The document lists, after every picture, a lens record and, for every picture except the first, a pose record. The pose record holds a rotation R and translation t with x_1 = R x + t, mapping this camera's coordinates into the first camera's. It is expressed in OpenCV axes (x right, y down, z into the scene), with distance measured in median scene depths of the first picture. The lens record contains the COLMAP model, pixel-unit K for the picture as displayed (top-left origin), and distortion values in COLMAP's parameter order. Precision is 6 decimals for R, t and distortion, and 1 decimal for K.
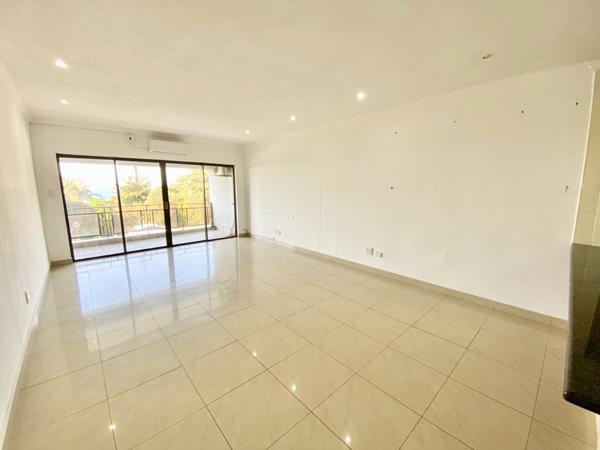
lens RADIAL K [[244.8, 0, 294.7], [0, 244.8, 227.3], [0, 0, 1]] dist [0.004697, -0.005050]
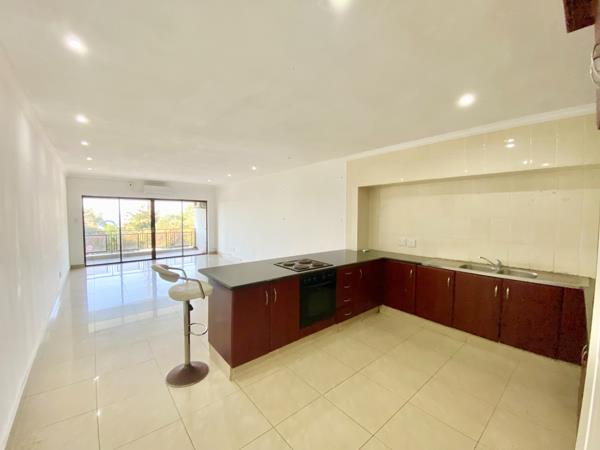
lens RADIAL K [[244.8, 0, 297.0], [0, 244.8, 227.4], [0, 0, 1]] dist [0.004697, -0.005050]
pose [[0.999494, 0.005061, -0.031392, 0.323089], [-0.008533, 0.993730, -0.111484, 0.044674], [0.030631, 0.111695, 0.993270, -0.351206]]
